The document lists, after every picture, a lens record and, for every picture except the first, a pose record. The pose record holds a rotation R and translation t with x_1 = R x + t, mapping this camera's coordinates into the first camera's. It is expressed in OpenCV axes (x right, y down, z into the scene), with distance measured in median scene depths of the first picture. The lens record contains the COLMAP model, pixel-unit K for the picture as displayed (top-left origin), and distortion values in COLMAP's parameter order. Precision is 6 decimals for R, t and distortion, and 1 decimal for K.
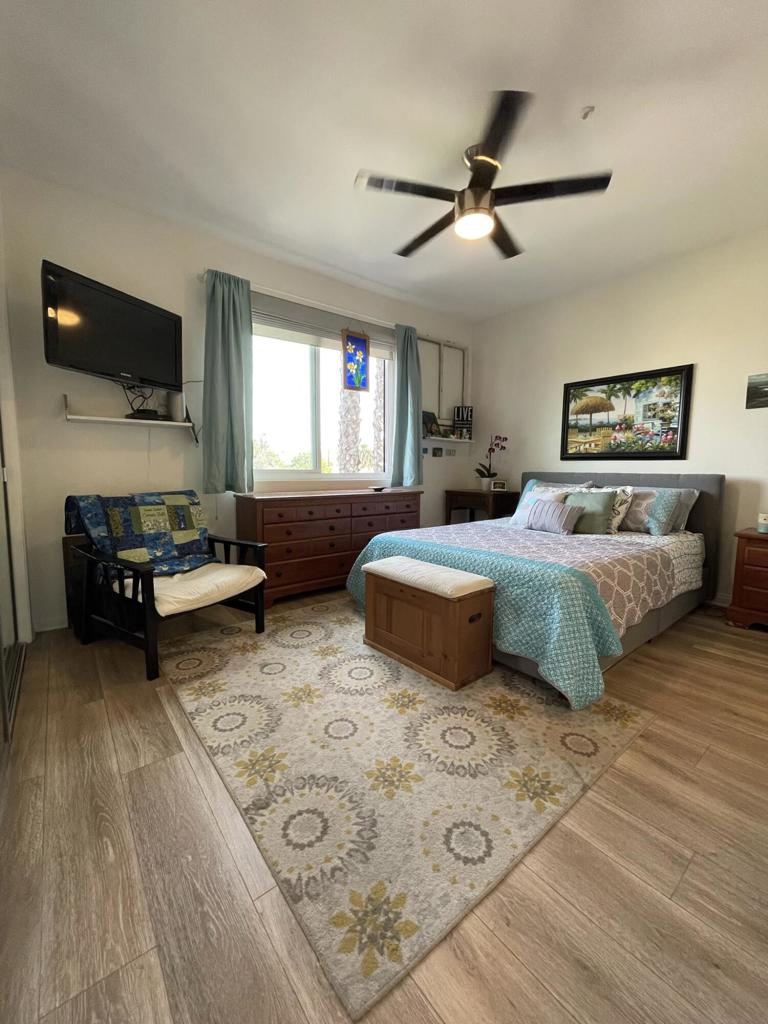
lens RADIAL K [[410.0, 0, 386.1], [0, 410.0, 503.9], [0, 0, 1]] dist [-0.004182, 0.000948]
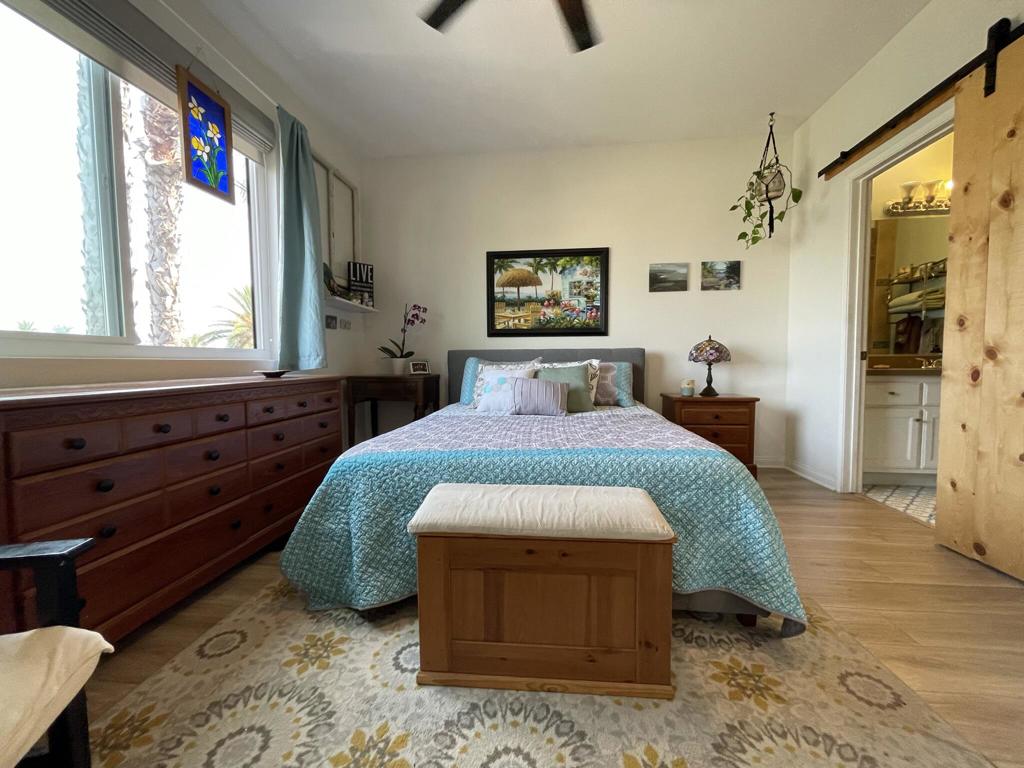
lens RADIAL K [[410.0, 0, 509.5], [0, 410.0, 383.1], [0, 0, 1]] dist [-0.004182, 0.000948]
pose [[0.711866, -0.048553, 0.700635, -0.197875], [0.071767, 0.997414, -0.003798, 0.001568], [-0.698639, 0.052986, 0.713509, 0.386211]]
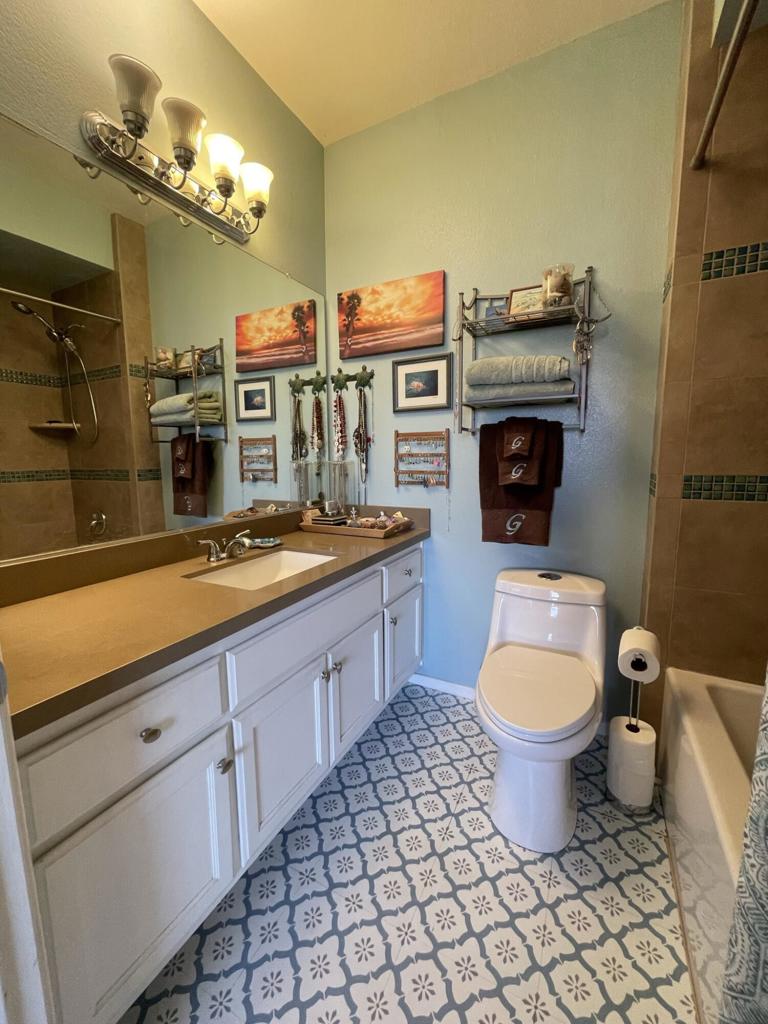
lens RADIAL K [[410.0, 0, 381.5], [0, 410.0, 509.5], [0, 0, 1]] dist [-0.004182, 0.000948]
pose [[-0.406528, -0.129631, 0.904395, 0.643460], [0.083954, 0.980395, 0.178262, -0.079574], [-0.909773, 0.148396, -0.387675, 0.388276]]
